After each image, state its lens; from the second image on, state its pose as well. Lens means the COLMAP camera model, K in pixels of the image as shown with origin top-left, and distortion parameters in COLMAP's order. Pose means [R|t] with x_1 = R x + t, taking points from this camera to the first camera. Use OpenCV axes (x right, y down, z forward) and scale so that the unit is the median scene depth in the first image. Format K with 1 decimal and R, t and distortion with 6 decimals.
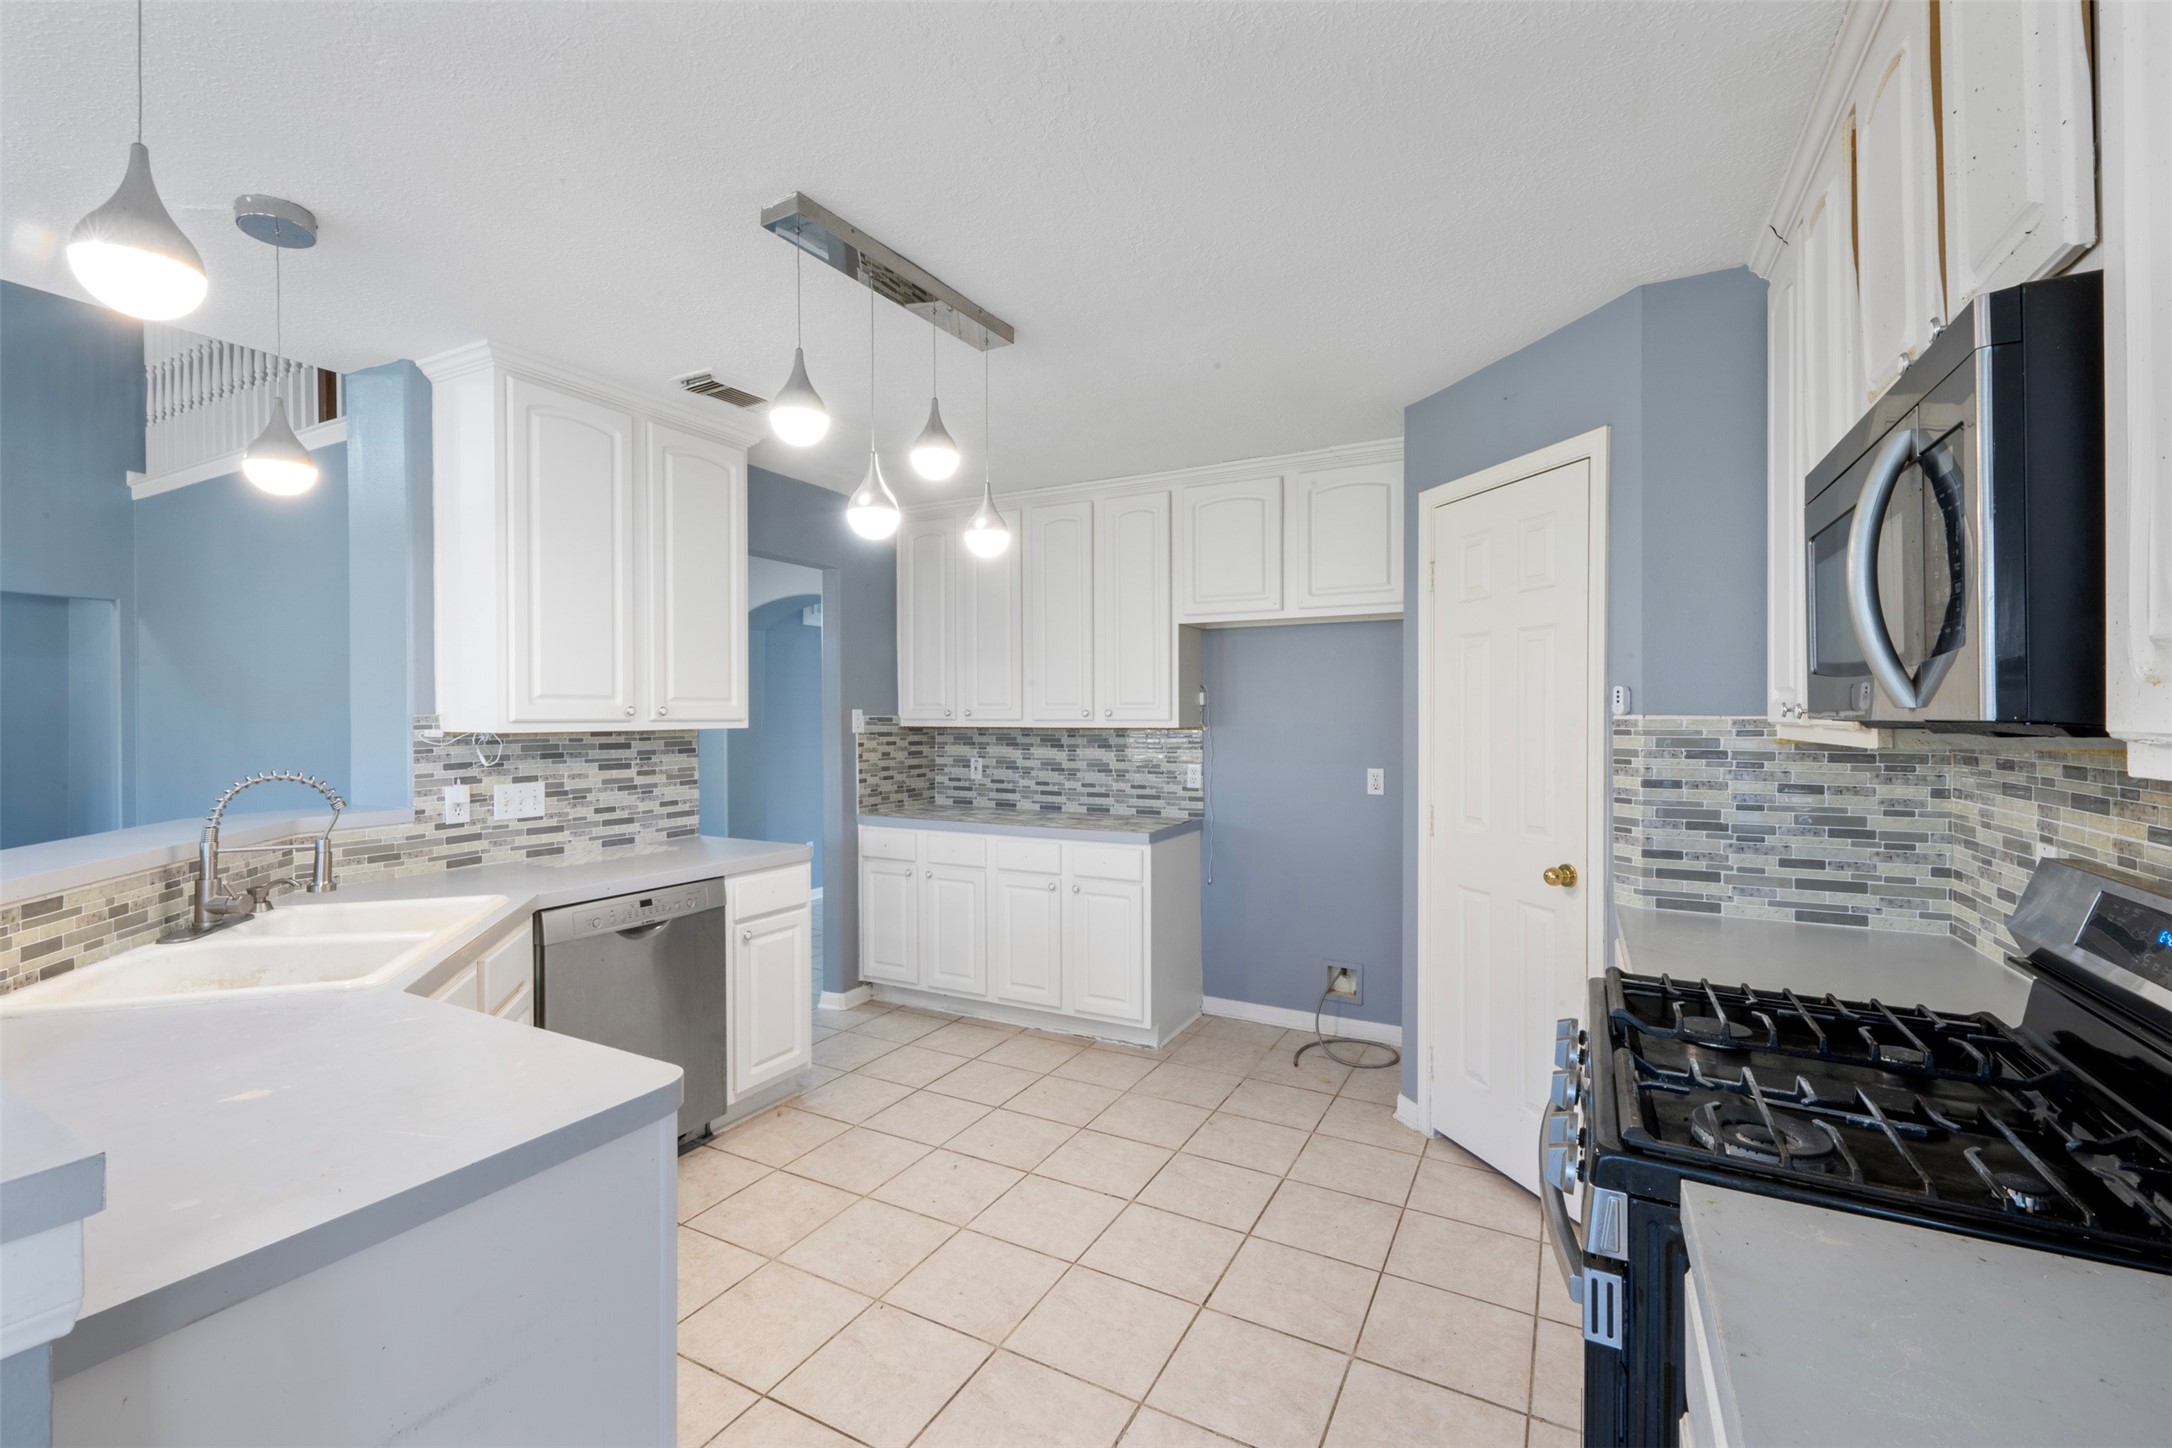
lens RADIAL K [[931.1, 0, 1085.9], [0, 931.1, 720.7], [0, 0, 1]] dist [0.017533, 0.000418]
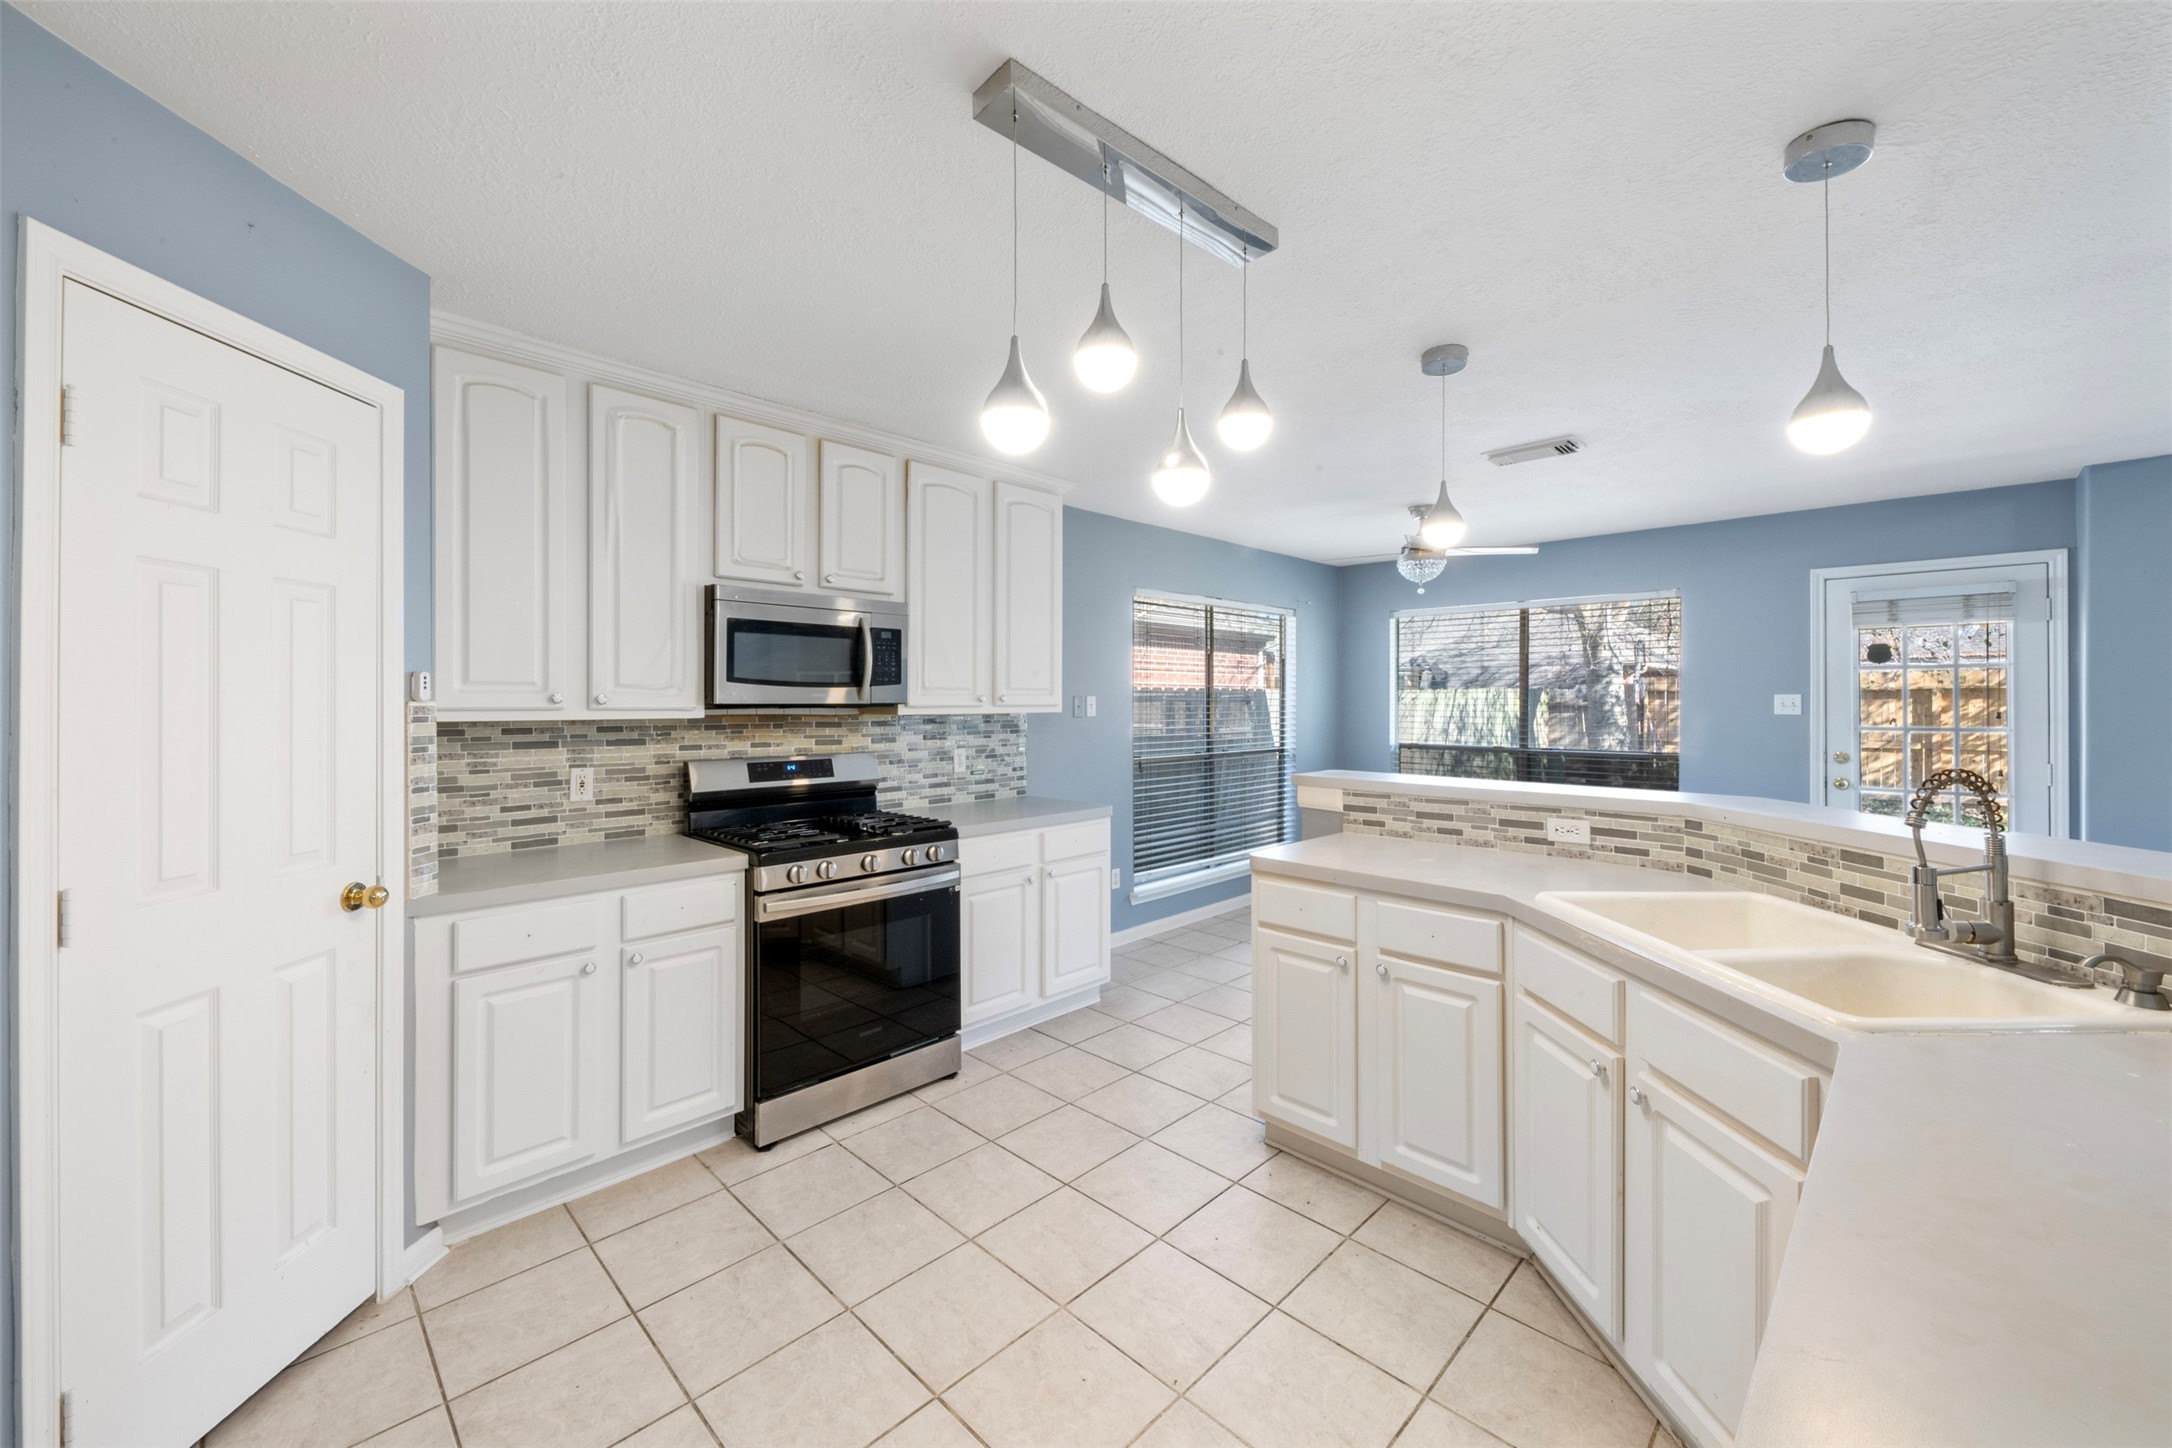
lens RADIAL K [[835.3, 0, 1082.1], [0, 835.3, 710.2], [0, 0, 1]] dist [0.000111, 0.000016]
pose [[-0.960882, -0.000356, 0.276958, -0.374646], [-0.000438, 1.000000, -0.000235, 0.004095], [-0.276958, -0.000347, -0.960882, 1.905045]]
